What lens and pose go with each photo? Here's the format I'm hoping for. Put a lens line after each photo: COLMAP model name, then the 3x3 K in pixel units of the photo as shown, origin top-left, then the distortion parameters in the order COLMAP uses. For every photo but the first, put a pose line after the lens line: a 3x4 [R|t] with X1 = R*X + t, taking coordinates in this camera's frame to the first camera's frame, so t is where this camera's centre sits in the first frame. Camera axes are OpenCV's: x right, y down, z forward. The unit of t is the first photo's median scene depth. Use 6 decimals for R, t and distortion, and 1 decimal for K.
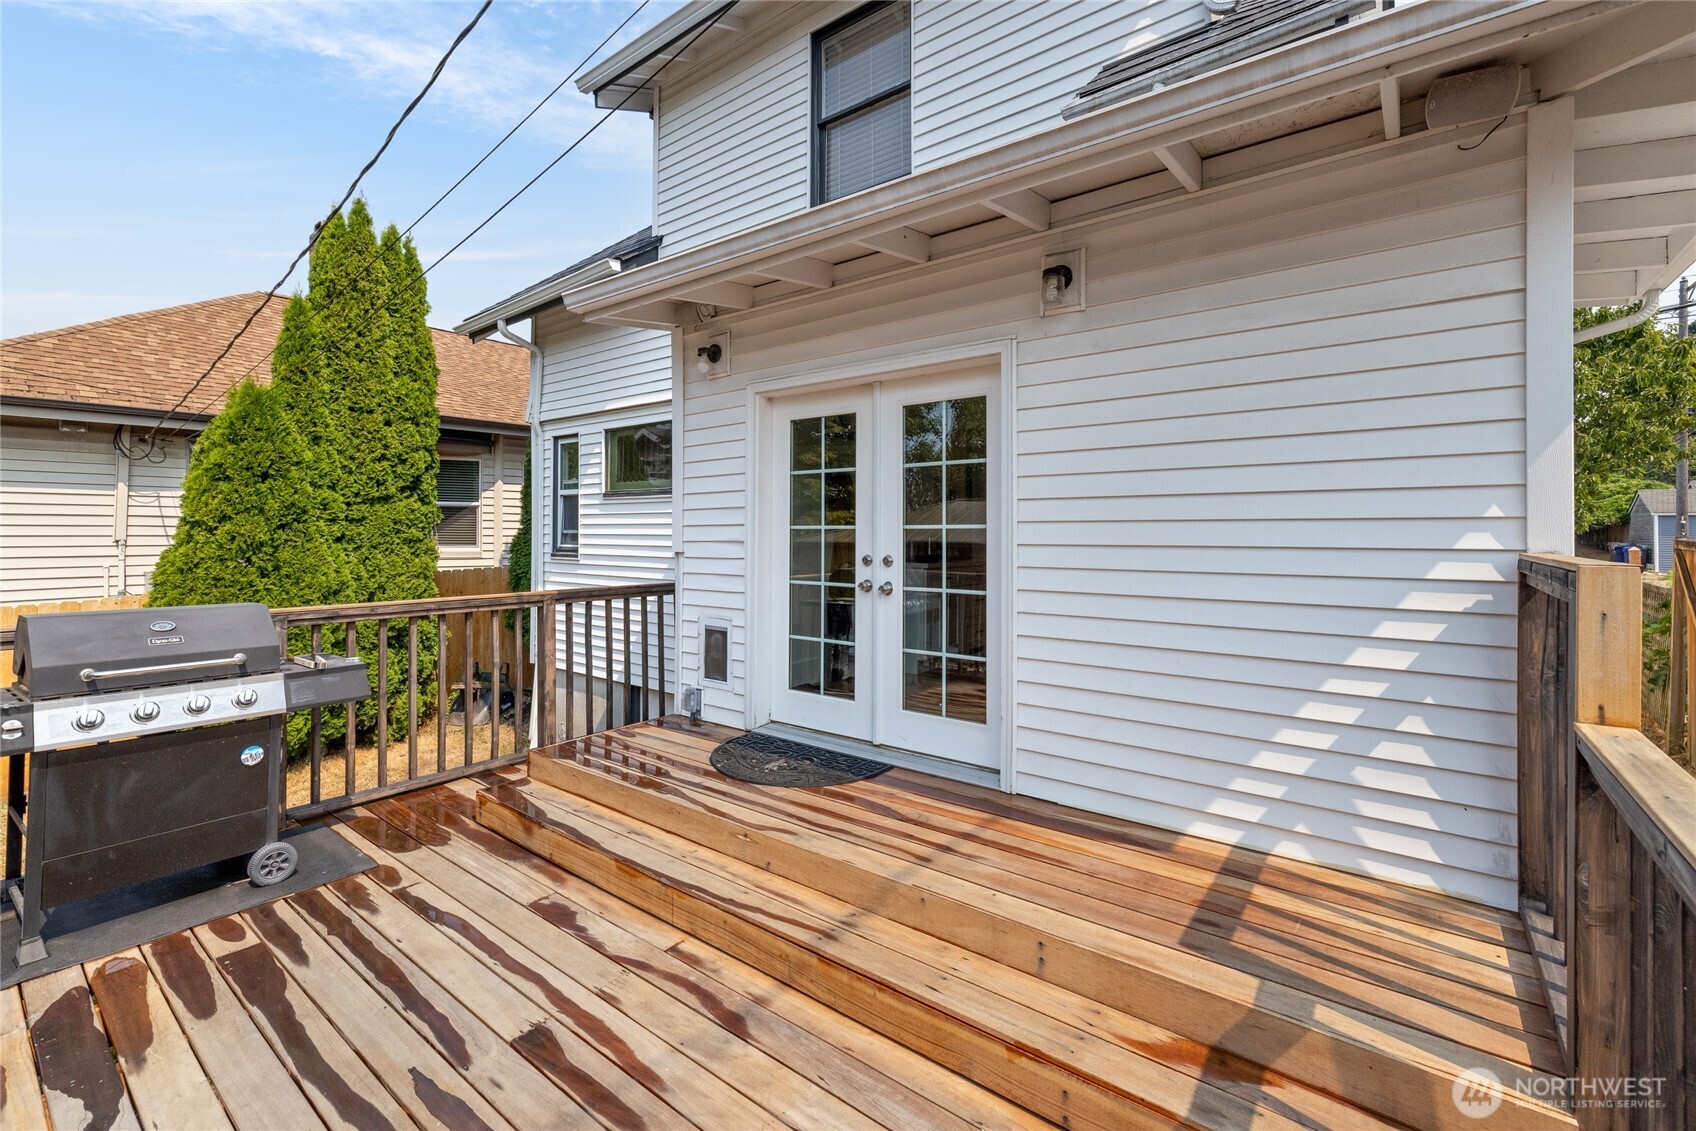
lens RADIAL K [[721.7, 0, 836.7], [0, 721.7, 522.5], [0, 0, 1]] dist [0.001674, 0.000284]
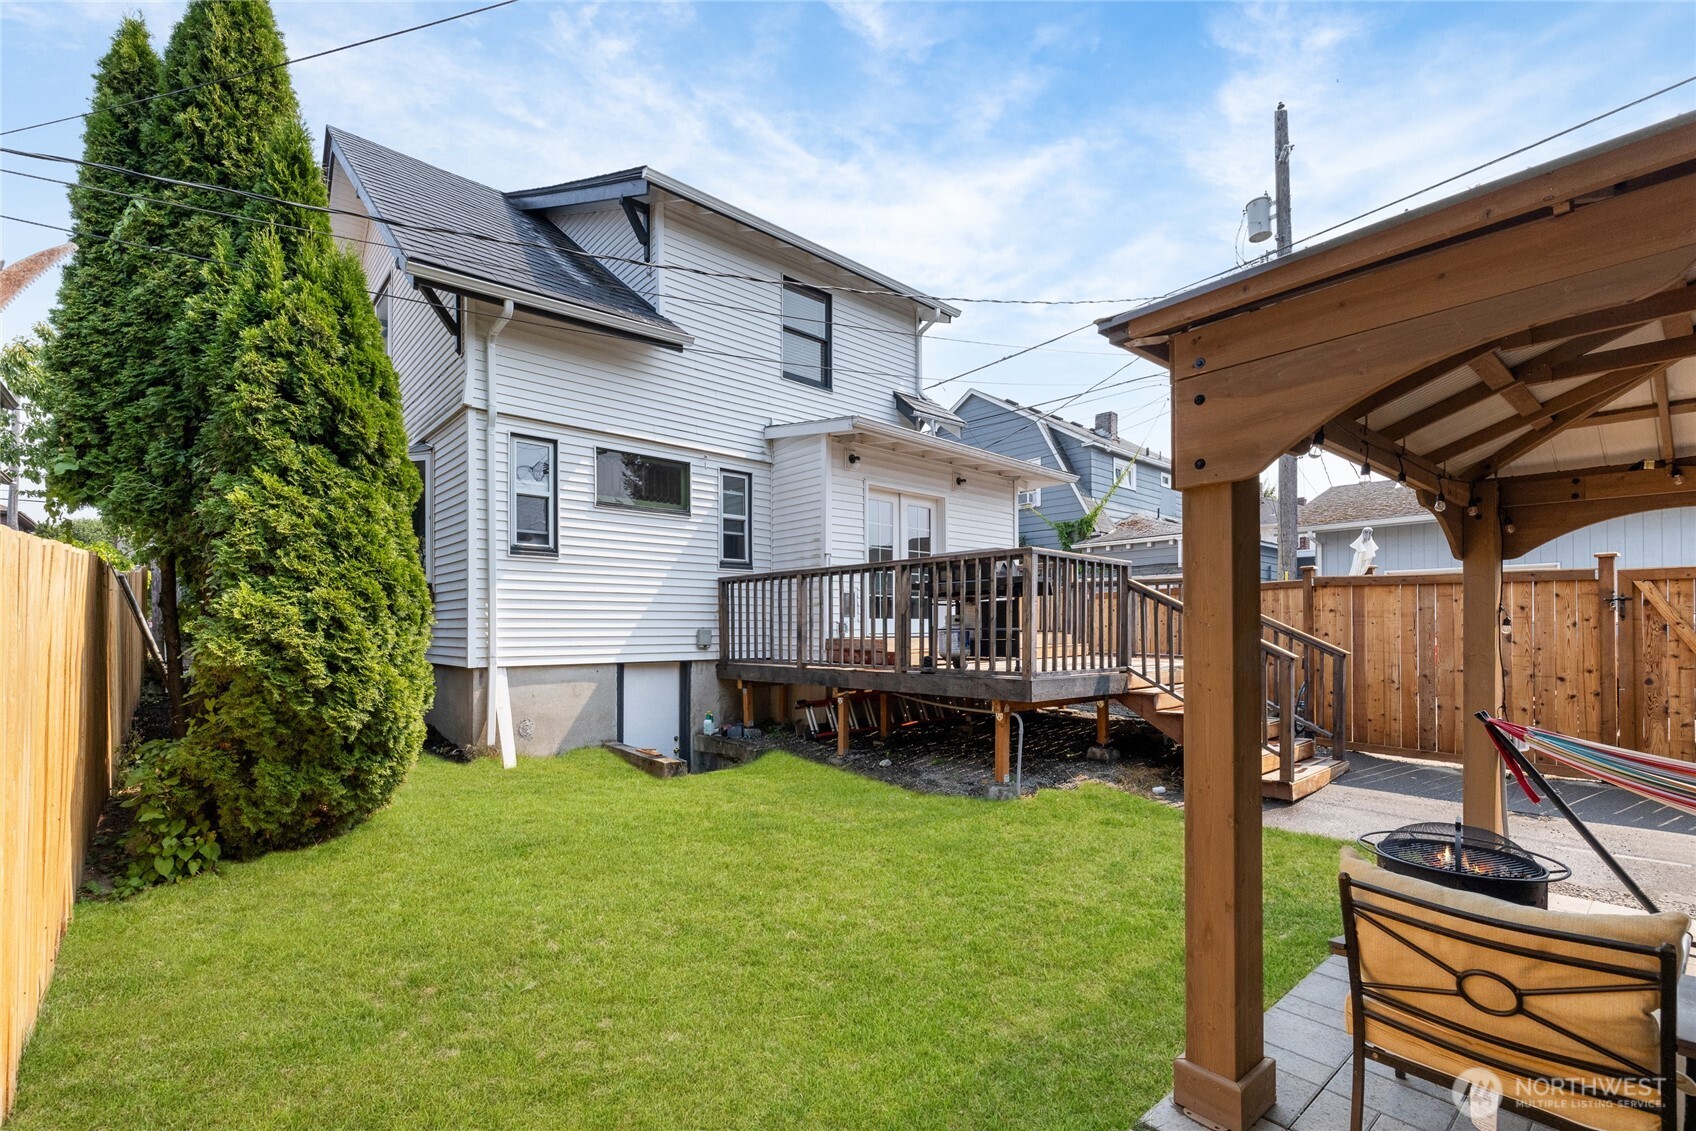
lens RADIAL K [[720.4, 0, 846.7], [0, 720.4, 620.8], [0, 0, 1]] dist [0.000301, 0.000049]
pose [[0.161742, 0.001588, 0.986832, -2.528978], [-0.009184, 0.999958, -0.000103, 0.262618], [-0.986790, -0.009046, 0.161749, 0.773851]]
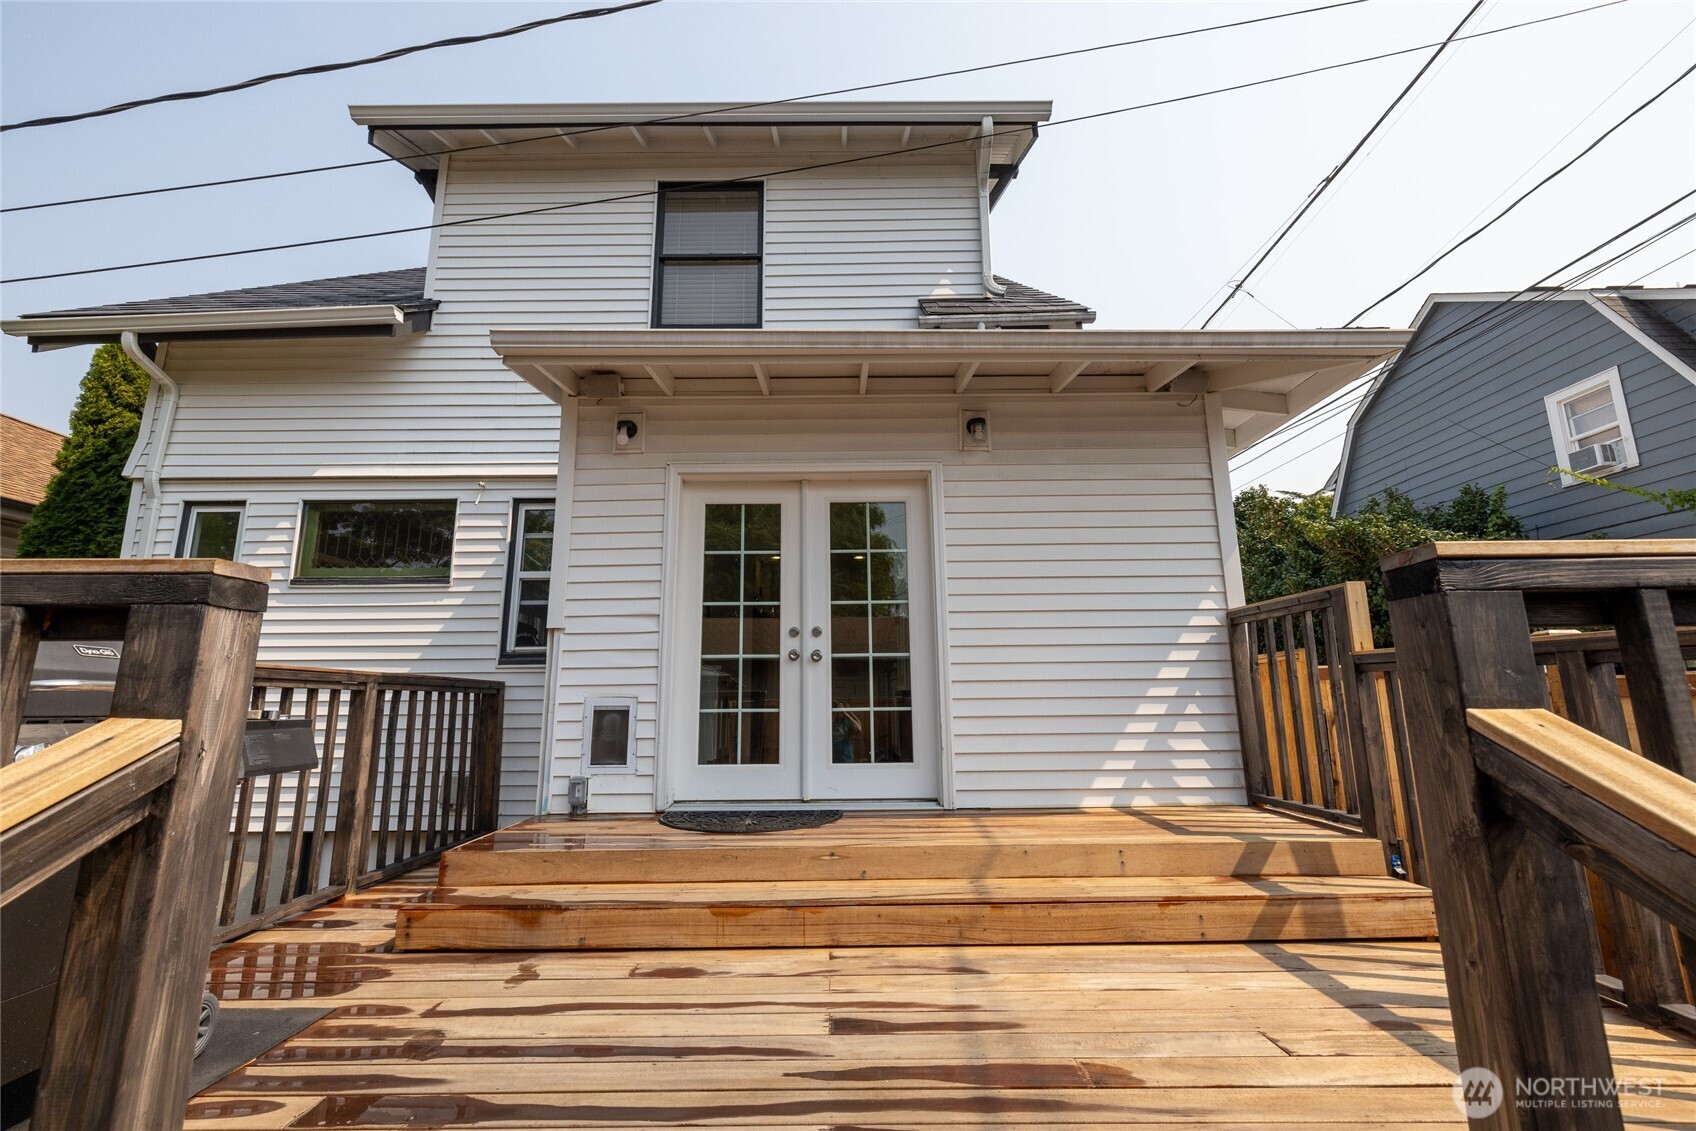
lens RADIAL K [[705.3, 0, 839.5], [0, 705.3, 559.5], [0, 0, 1]] dist [0.000712, 0.000091]
pose [[0.789441, 0.110463, 0.603805, -0.585125], [0.003166, 0.982929, -0.183961, 0.145555], [-0.613818, 0.147137, 0.775614, 0.090626]]
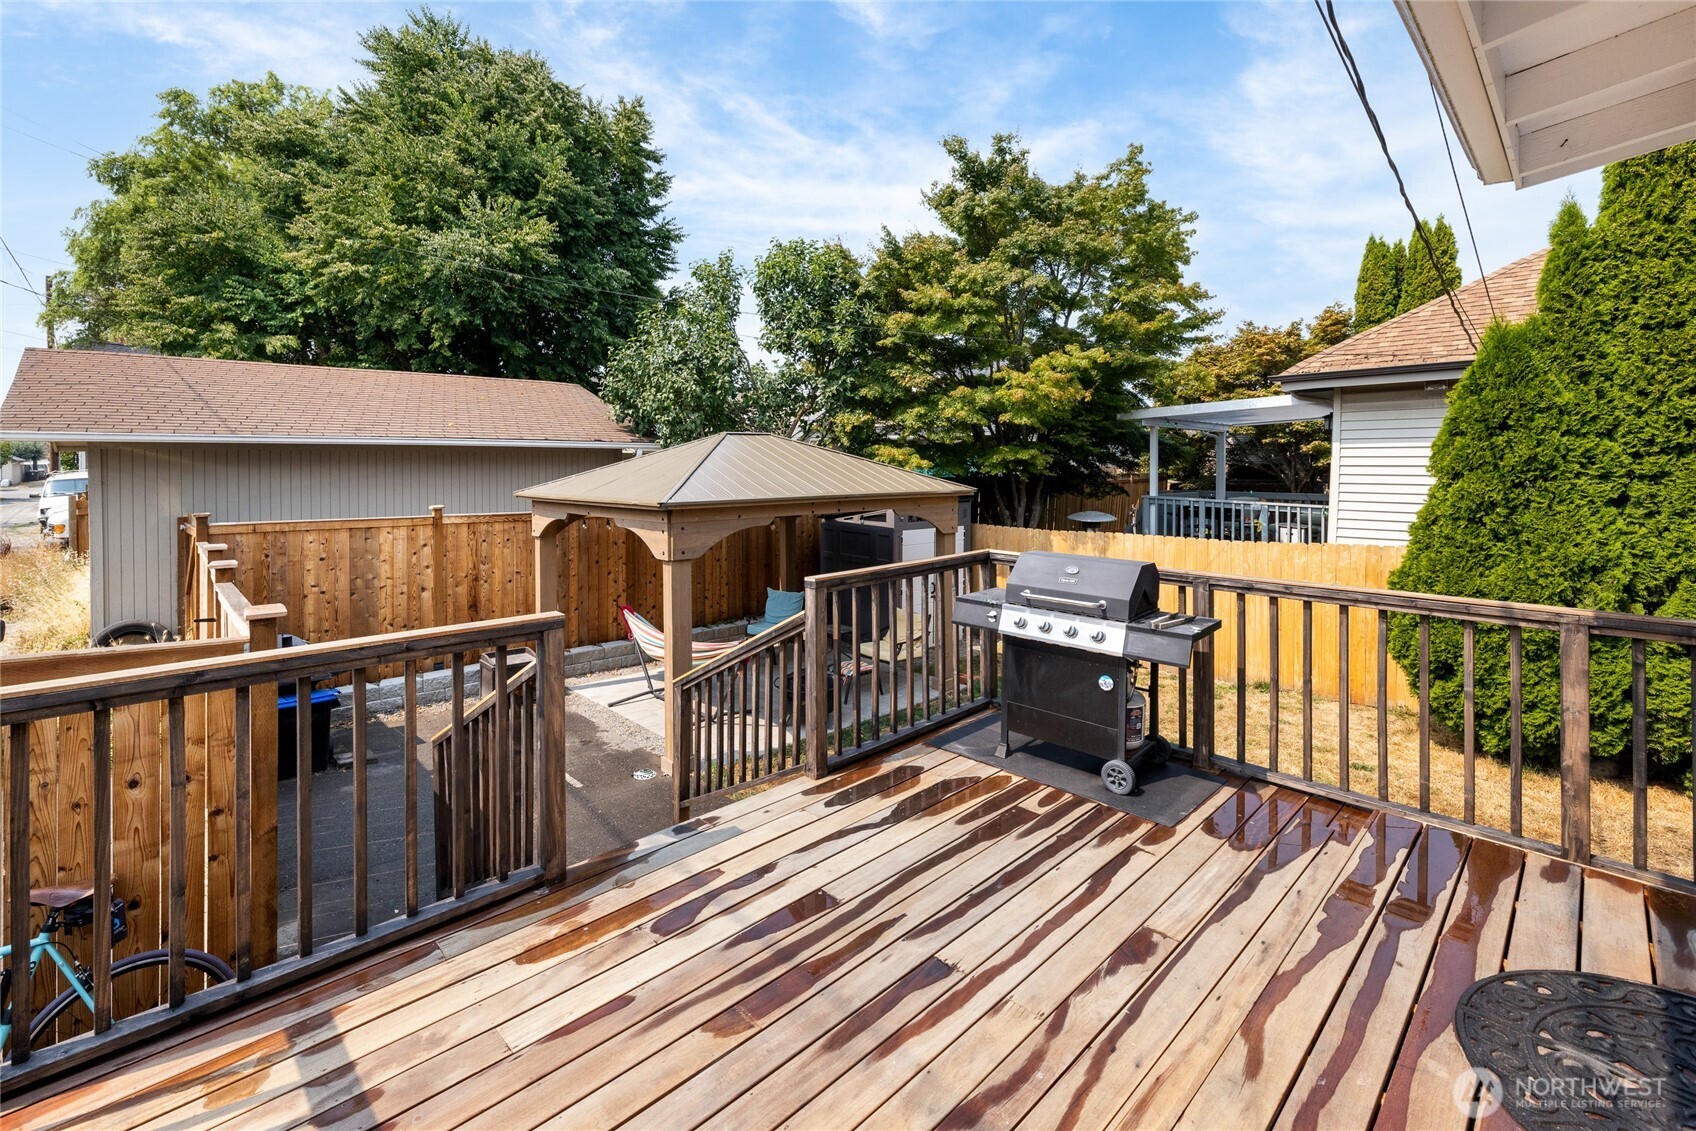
lens RADIAL K [[747.3, 0, 825.3], [0, 747.3, 466.2], [0, 0, 1]] dist [0.000987, 0.000090]
pose [[-0.140951, 0.002861, -0.990013, 0.426327], [0.011082, 0.999938, 0.001312, -0.048755], [0.989955, -0.010786, -0.140973, 0.544458]]
